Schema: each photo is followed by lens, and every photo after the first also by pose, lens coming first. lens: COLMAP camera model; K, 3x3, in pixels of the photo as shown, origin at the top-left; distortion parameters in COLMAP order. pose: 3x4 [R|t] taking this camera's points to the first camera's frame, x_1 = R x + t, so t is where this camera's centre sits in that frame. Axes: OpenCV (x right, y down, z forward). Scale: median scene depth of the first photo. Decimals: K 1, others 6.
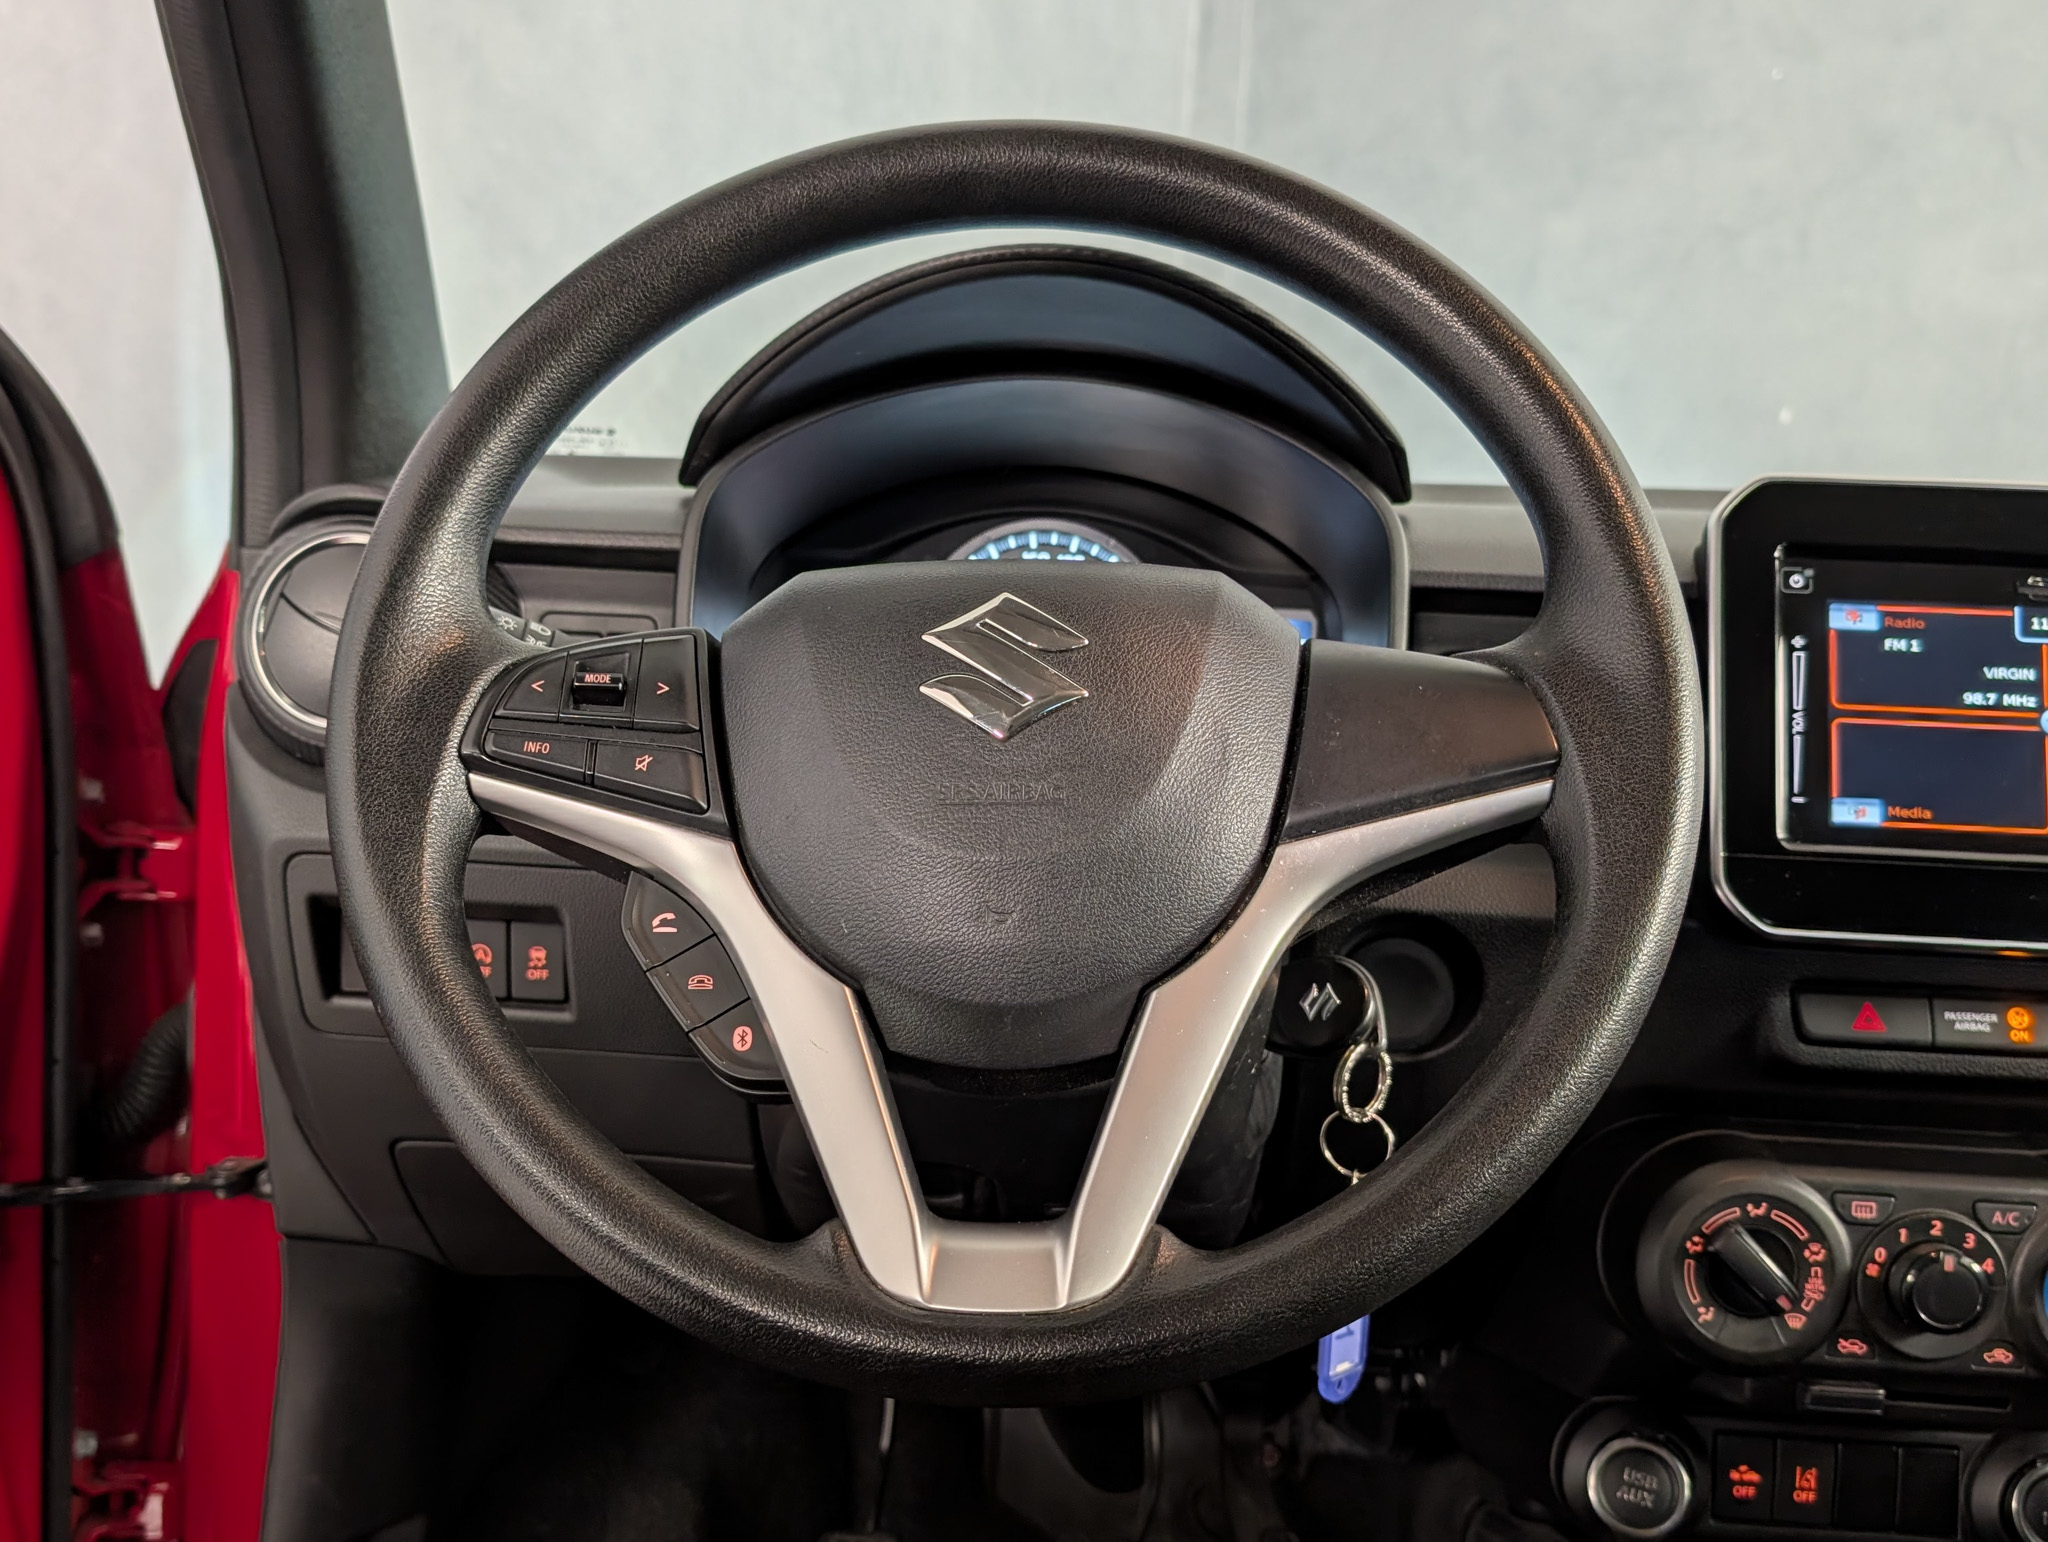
lens RADIAL K [[1972.6, 0, 989.7], [0, 1972.6, 827.4], [0, 0, 1]] dist [-0.009161, -0.001119]
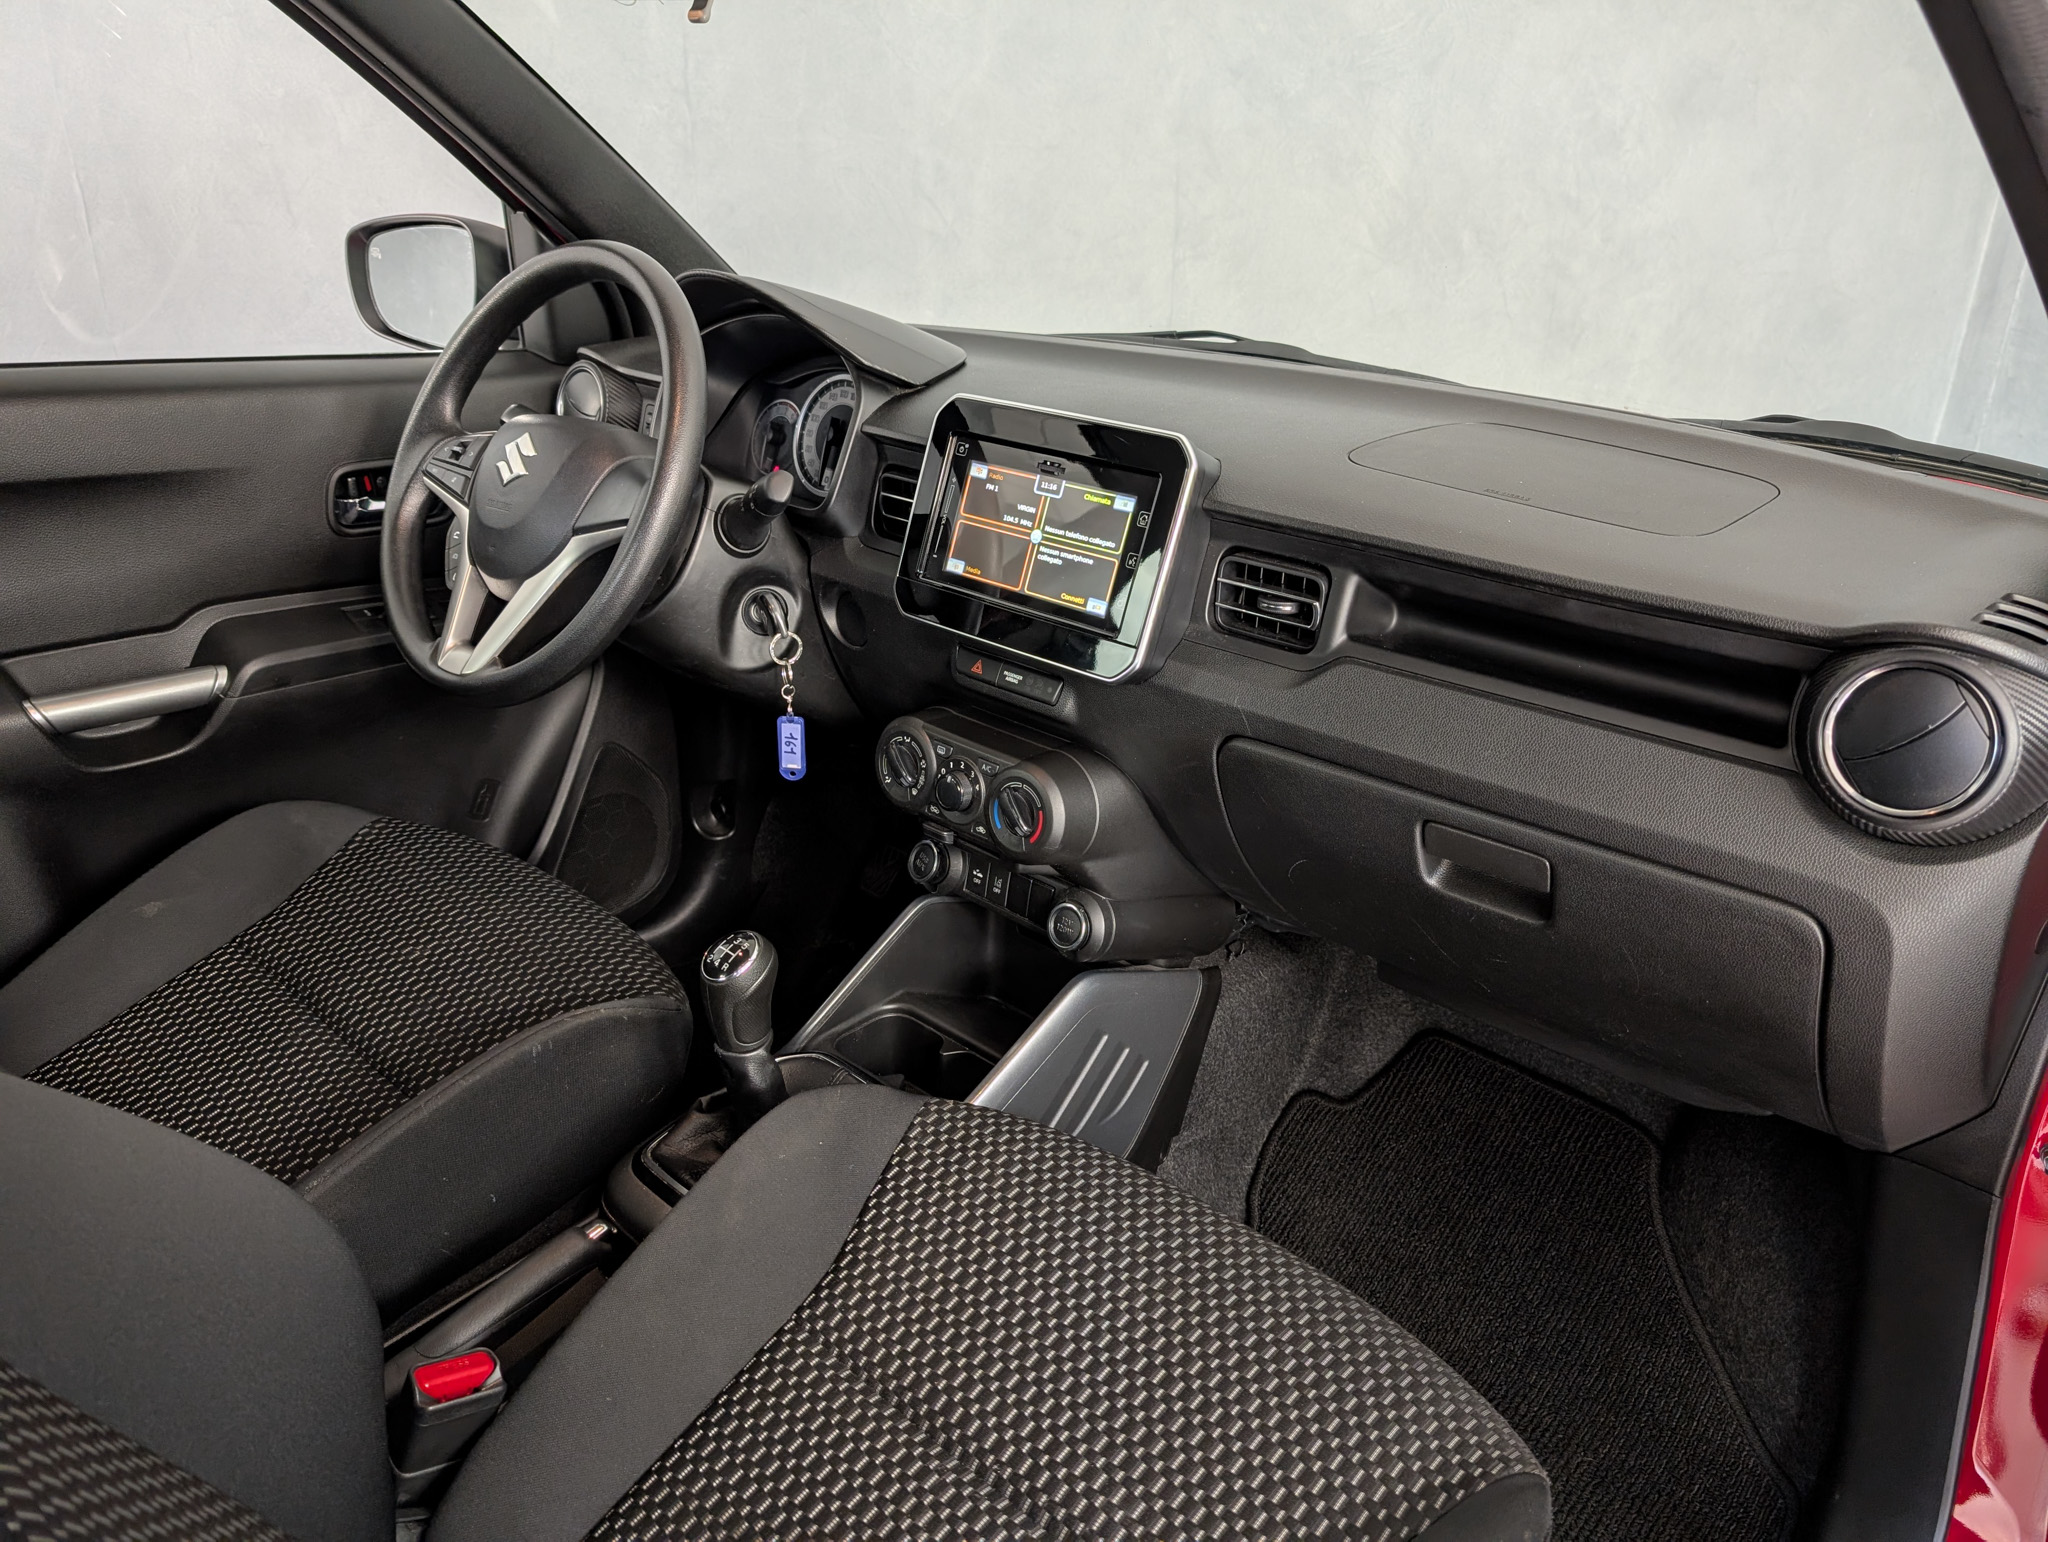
lens RADIAL K [[1437.1, 0, 1032.1], [0, 1437.1, 809.6], [0, 0, 1]] dist [-0.001727, -0.001890]
pose [[0.787543, 0.250310, -0.563135, 1.427746], [-0.114564, 0.957332, 0.265311, -0.174160], [0.605518, -0.144428, 0.782617, -0.187907]]
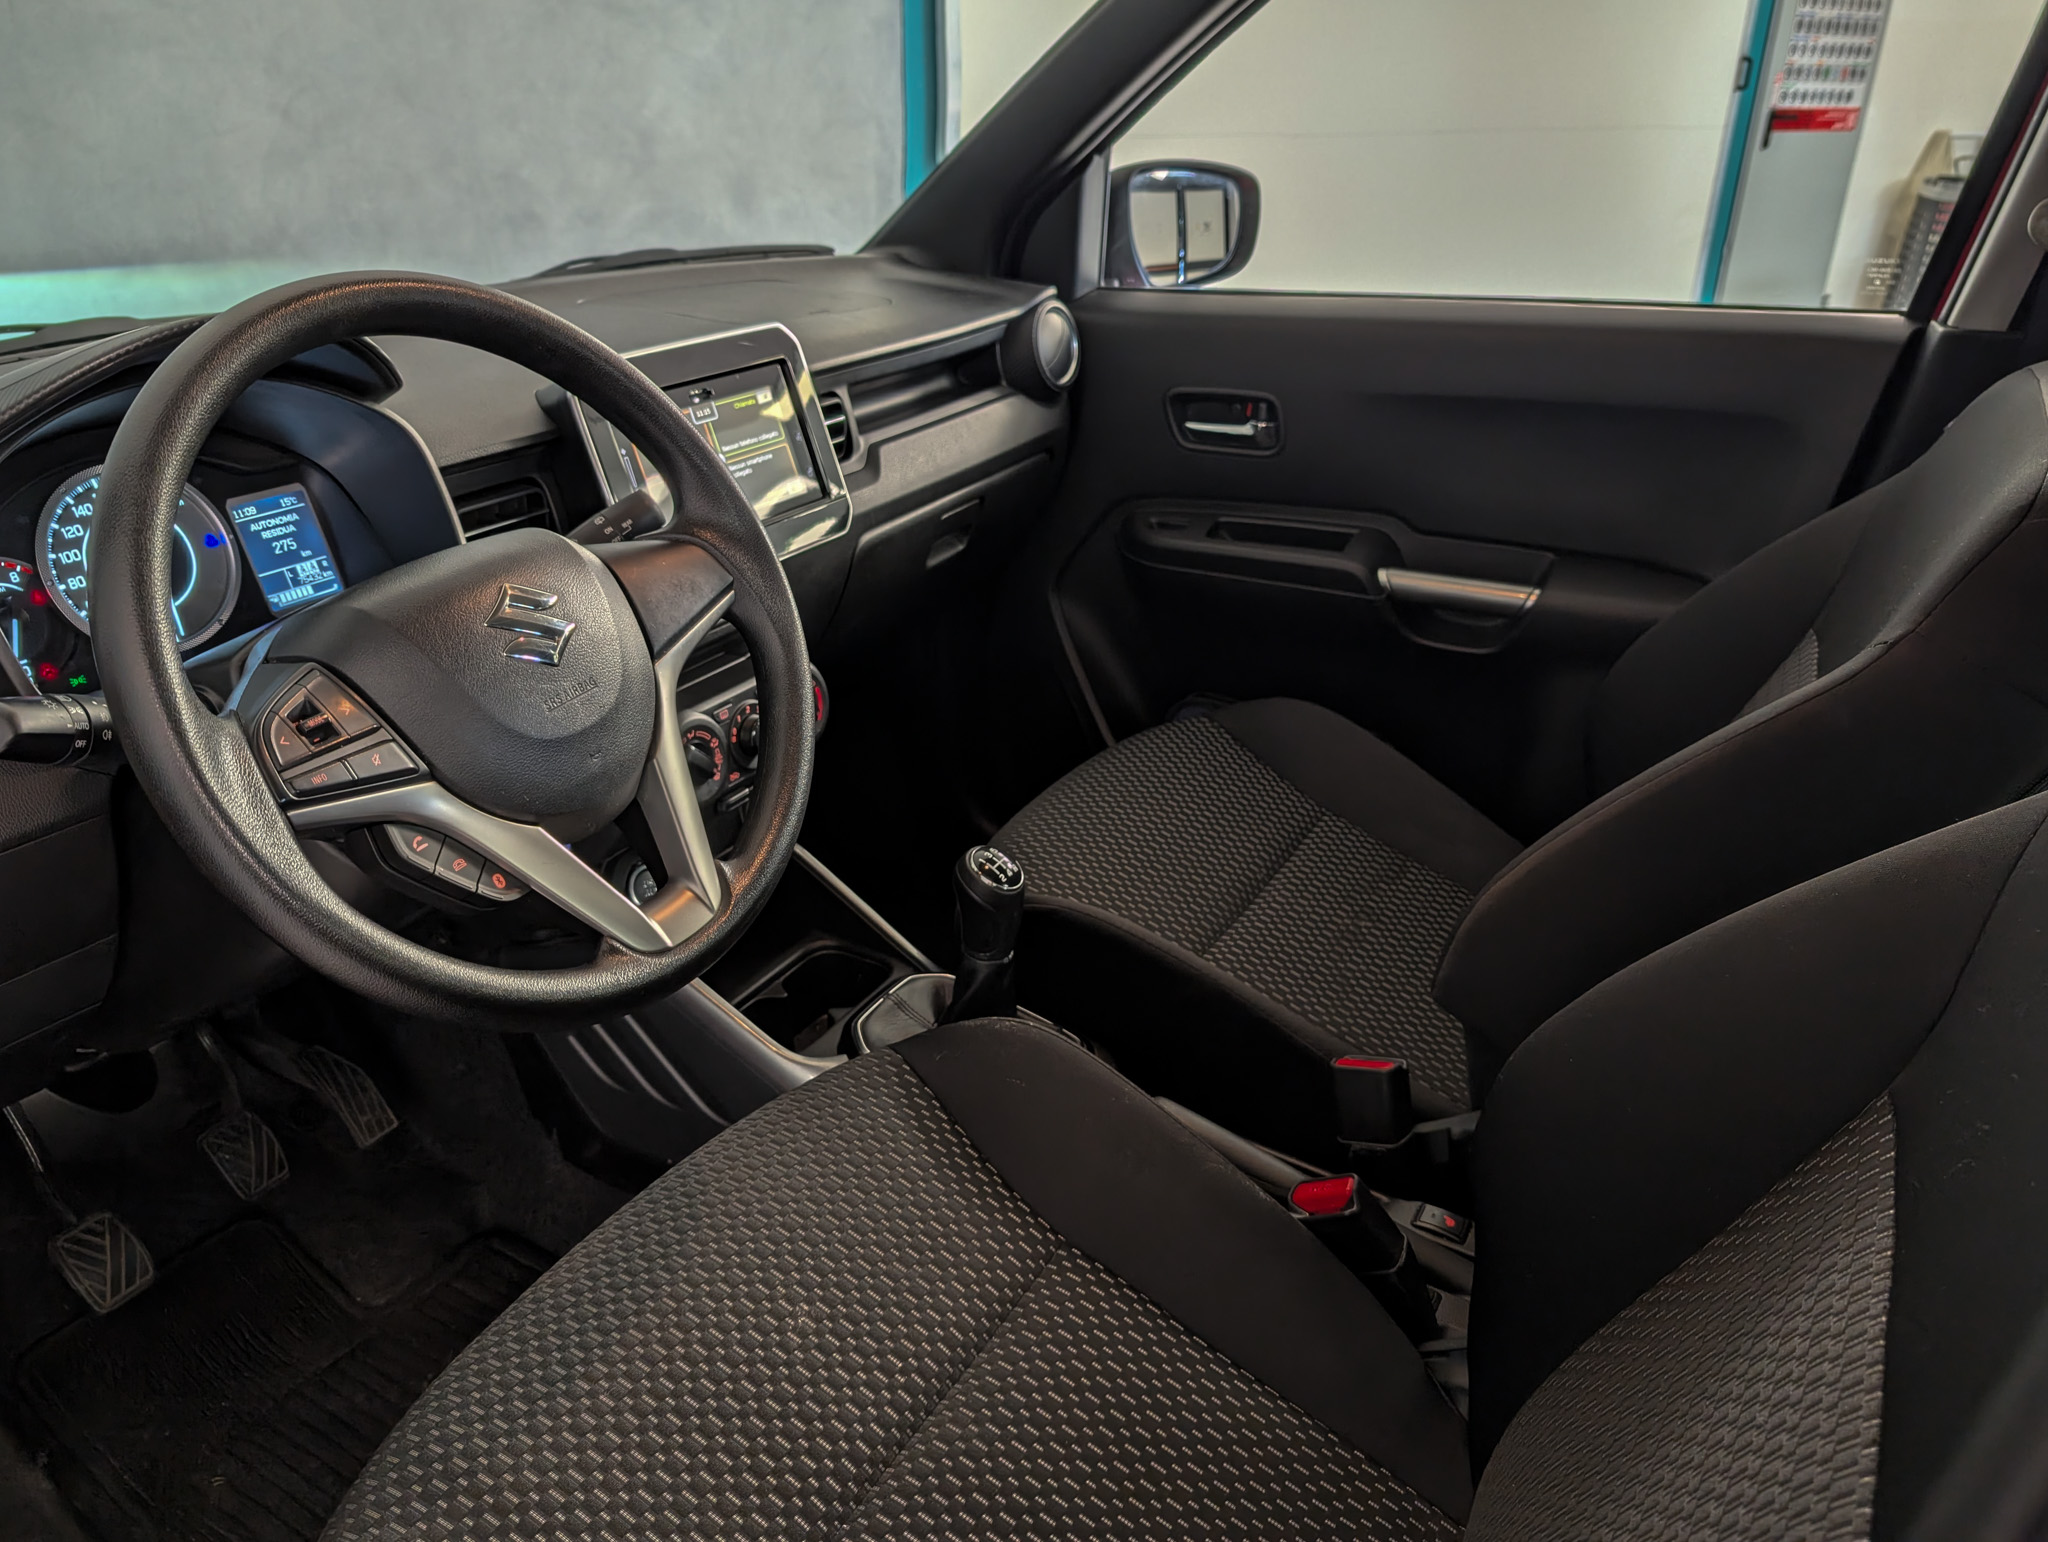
lens RADIAL K [[1476.6, 0, 1024.0], [0, 1476.6, 771.0], [0, 0, 1]] dist [-0.001046, -0.003814]
pose [[0.441874, -0.419976, 0.792696, -0.680322], [0.173532, 0.906970, 0.383787, -0.296659], [-0.880133, -0.032027, 0.473645, -0.024262]]
